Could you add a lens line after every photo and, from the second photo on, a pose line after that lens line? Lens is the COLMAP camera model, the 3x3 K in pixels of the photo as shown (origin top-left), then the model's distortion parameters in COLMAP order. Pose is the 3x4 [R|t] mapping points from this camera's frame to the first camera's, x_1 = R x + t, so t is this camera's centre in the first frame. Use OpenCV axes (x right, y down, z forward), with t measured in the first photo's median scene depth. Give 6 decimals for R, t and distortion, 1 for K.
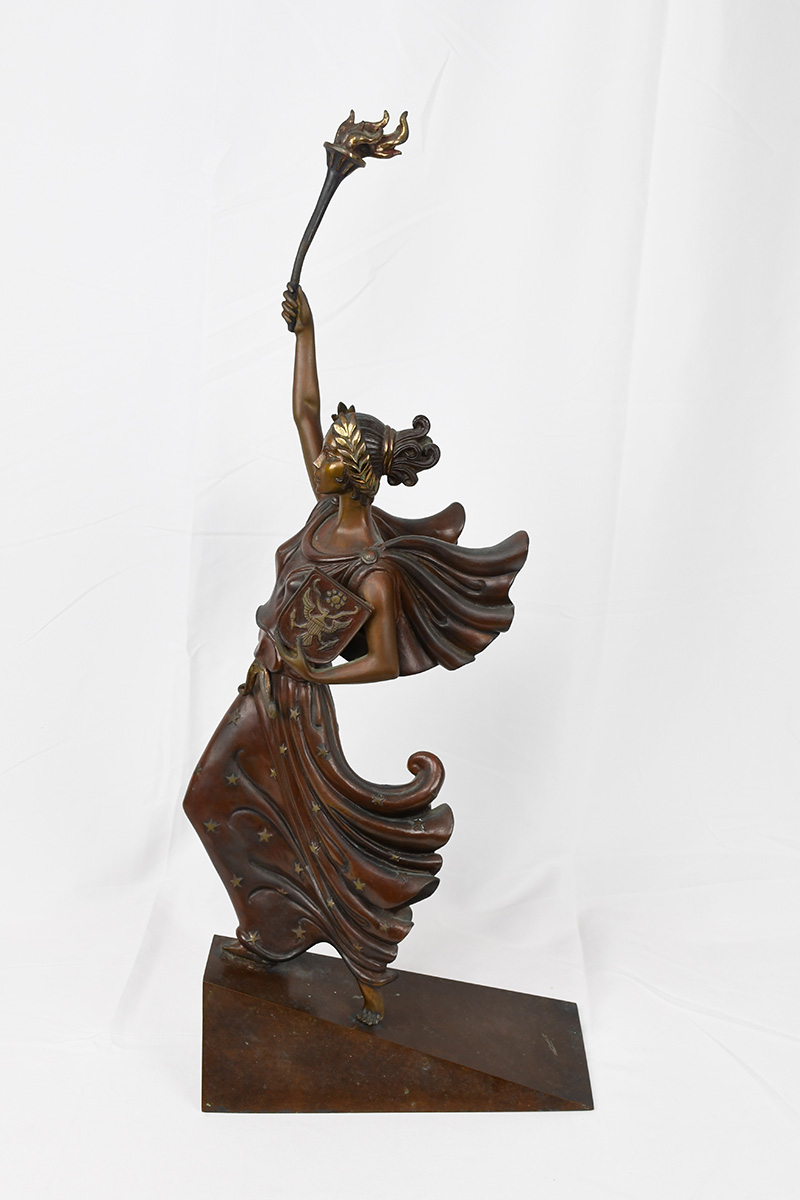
lens RADIAL K [[1508.5, 0, 401.1], [0, 1508.5, 597.6], [0, 0, 1]] dist [0.022244, 0.000000]
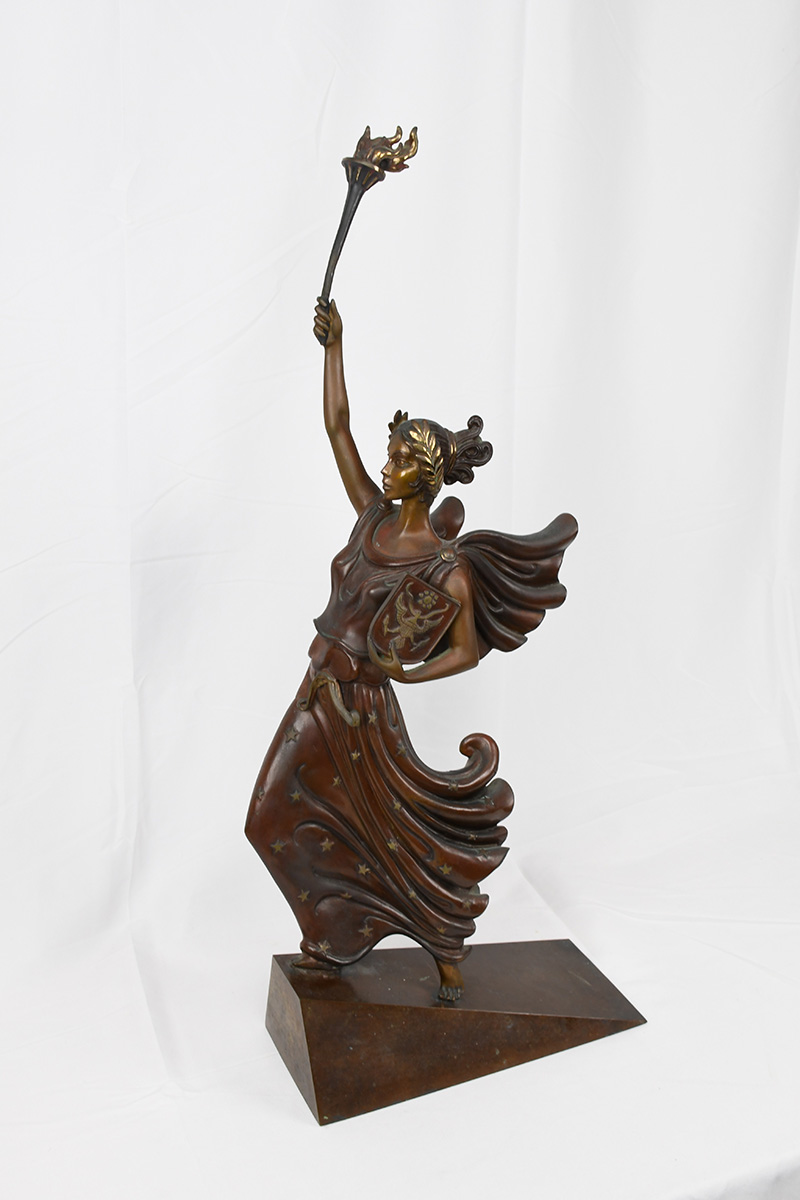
lens RADIAL K [[1461.2, 0, 398.8], [0, 1461.2, 608.2], [0, 0, 1]] dist [0.004598, 0.000000]
pose [[0.897684, -0.141239, 0.417390, -0.448840], [0.135458, 0.989823, 0.043612, -0.036907], [-0.419302, 0.017390, 0.907680, 0.091583]]
